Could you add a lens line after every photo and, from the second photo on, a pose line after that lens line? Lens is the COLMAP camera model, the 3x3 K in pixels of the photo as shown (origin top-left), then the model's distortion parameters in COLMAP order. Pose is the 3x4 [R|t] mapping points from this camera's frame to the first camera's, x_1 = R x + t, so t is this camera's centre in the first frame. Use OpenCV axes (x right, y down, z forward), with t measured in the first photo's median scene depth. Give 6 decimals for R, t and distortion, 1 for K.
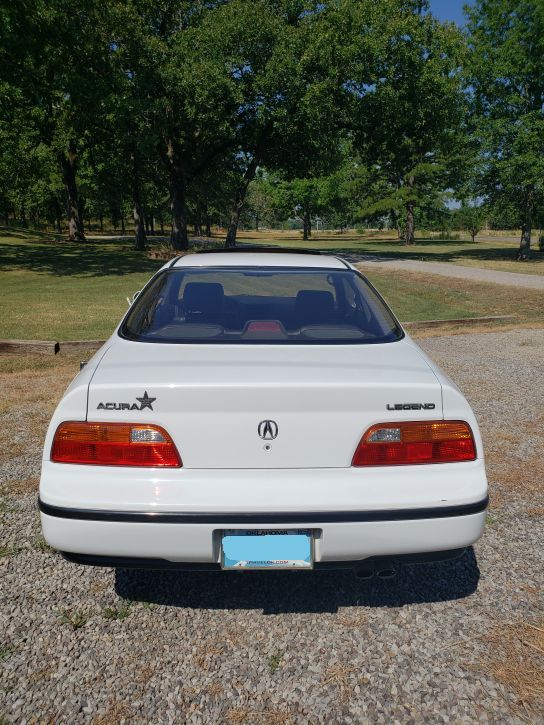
lens RADIAL K [[552.7, 0, 272.0], [0, 552.7, 362.5], [0, 0, 1]] dist [-0.007478, -0.007222]
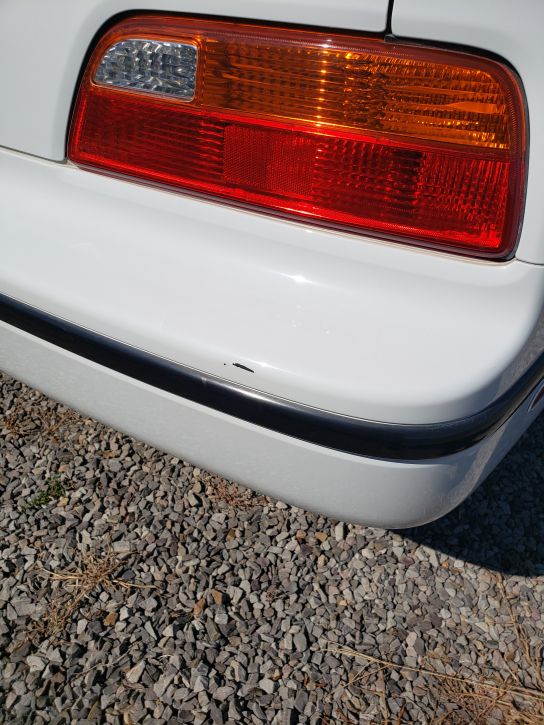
lens RADIAL K [[564.5, 0, 291.9], [0, 564.5, 361.7], [0, 0, 1]] dist [-0.007982, -0.003717]
pose [[0.811539, 0.375403, -0.447747, 0.367833], [-0.112615, 0.852423, 0.510580, 0.092073], [0.573344, -0.363933, 0.734051, 0.678587]]
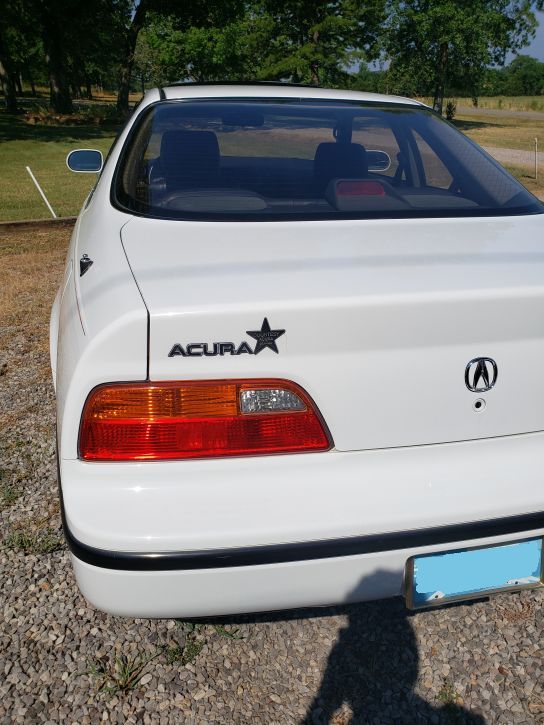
lens RADIAL K [[548.5, 0, 272.0], [0, 548.5, 362.5], [0, 0, 1]] dist [0.063229, -0.080416]
pose [[0.983403, -0.065311, 0.169274, -0.260964], [0.027971, 0.976386, 0.214215, -0.014001], [-0.179268, -0.205924, 0.962007, 0.416079]]
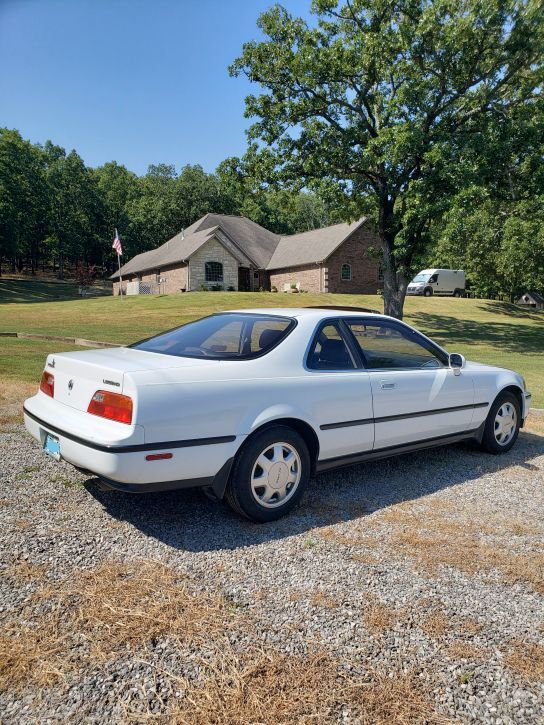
lens RADIAL K [[548.5, 0, 272.0], [0, 548.5, 362.5], [0, 0, 1]] dist [0.063229, -0.080416]
pose [[0.608581, 0.079115, -0.789538, 1.600735], [-0.195652, 0.979257, -0.052684, 0.010731], [0.768992, 0.186537, 0.611437, 0.296140]]
